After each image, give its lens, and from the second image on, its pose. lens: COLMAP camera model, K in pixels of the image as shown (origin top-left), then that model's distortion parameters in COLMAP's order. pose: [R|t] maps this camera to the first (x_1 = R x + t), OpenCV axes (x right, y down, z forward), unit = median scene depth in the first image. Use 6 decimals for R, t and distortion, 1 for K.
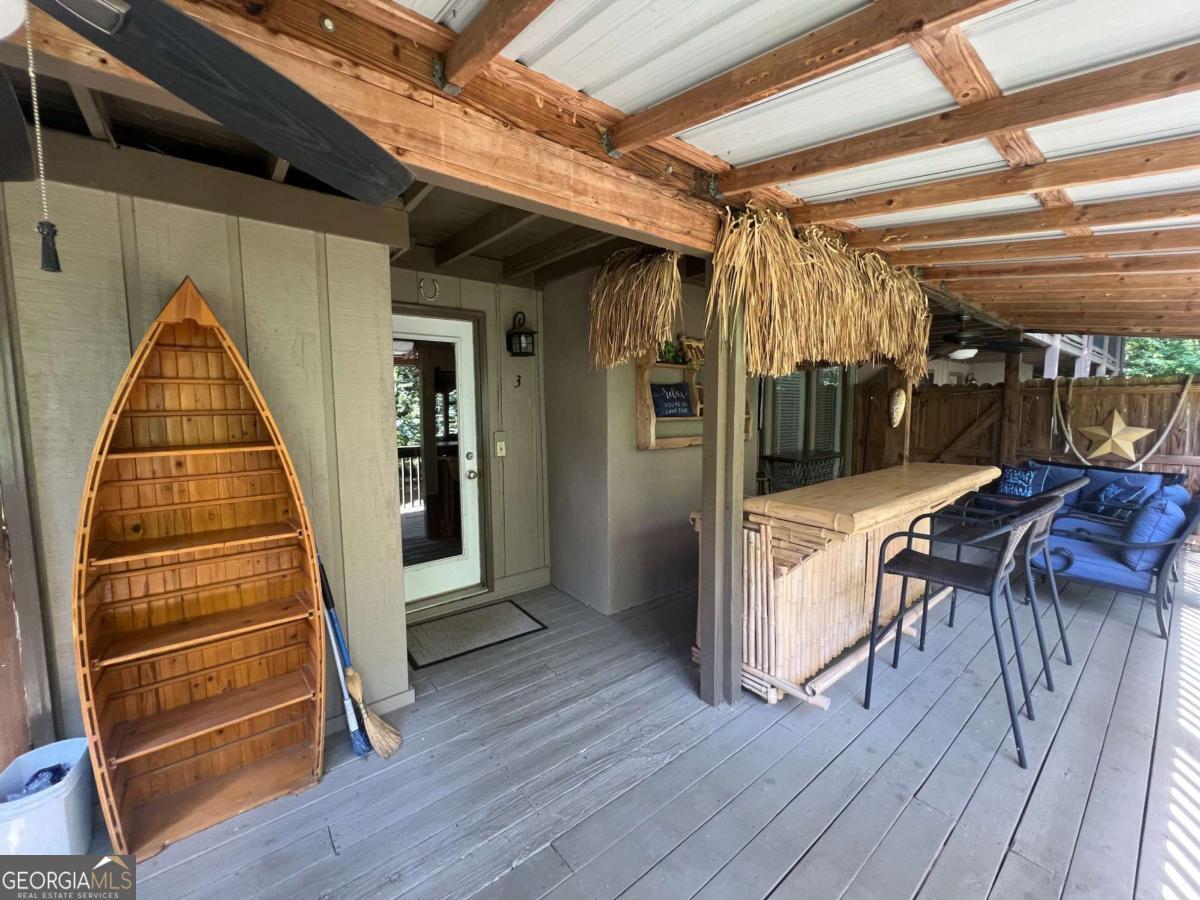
lens RADIAL K [[479.1, 0, 596.0], [0, 479.1, 449.7], [0, 0, 1]] dist [-0.001739, 0.000050]
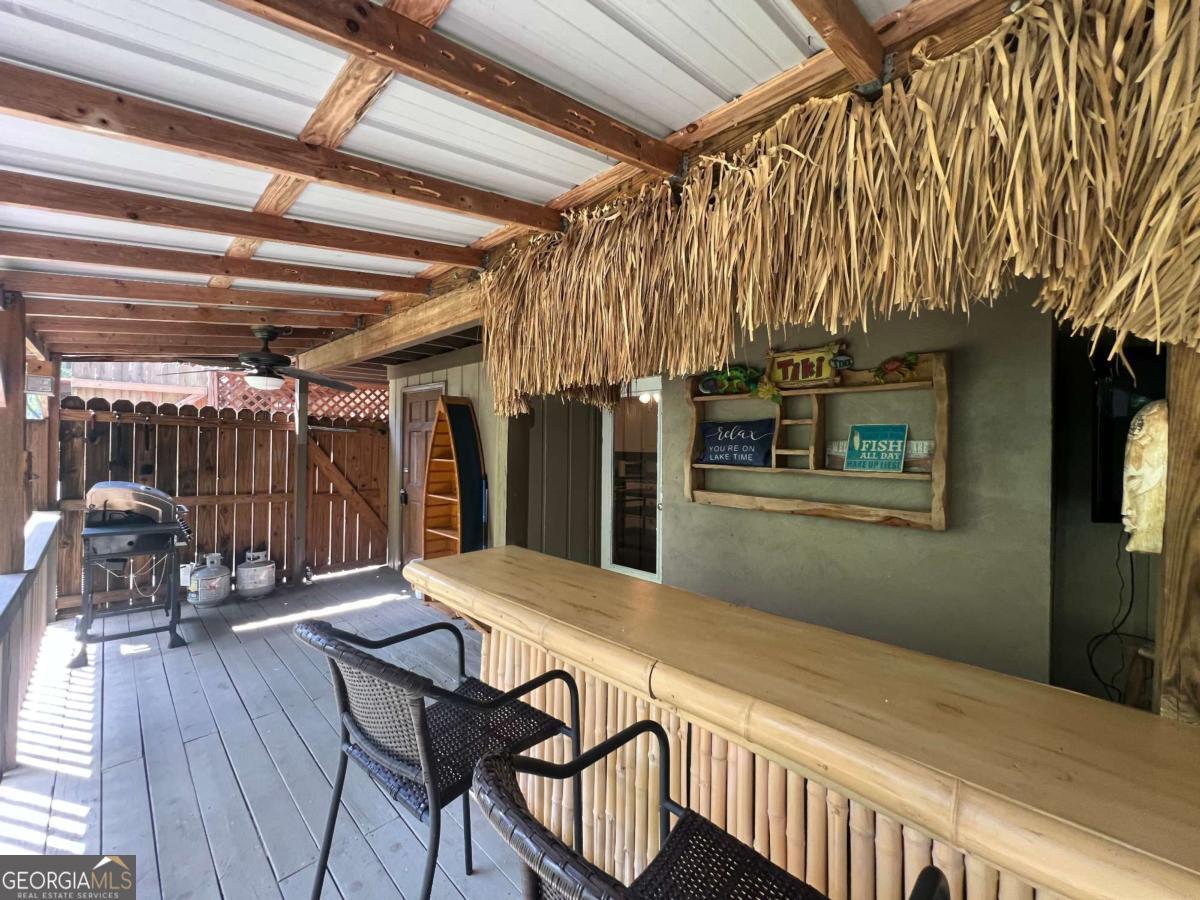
lens RADIAL K [[479.1, 0, 597.0], [0, 479.1, 450.0], [0, 0, 1]] dist [-0.001739, 0.000050]
pose [[0.119342, 0.017690, -0.992696, 0.577963], [-0.104547, 0.994507, 0.005153, -0.049002], [0.987333, 0.103169, 0.120536, 0.465574]]
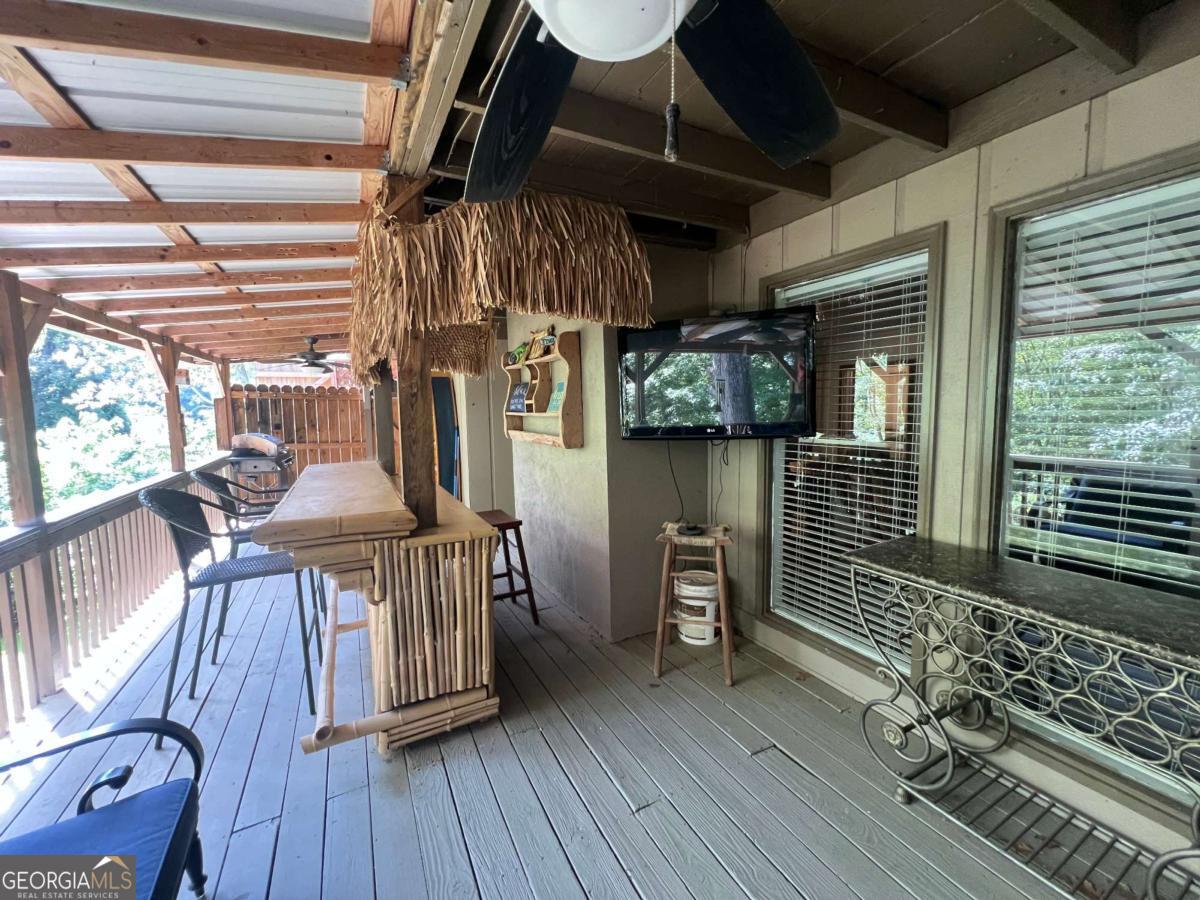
lens RADIAL K [[479.1, 0, 599.3], [0, 479.1, 450.5], [0, 0, 1]] dist [-0.001739, 0.000050]
pose [[-0.191930, 0.097094, -0.976594, 0.805948], [-0.071188, 0.991095, 0.112526, -0.078676], [0.978823, 0.091119, -0.183309, 0.925191]]
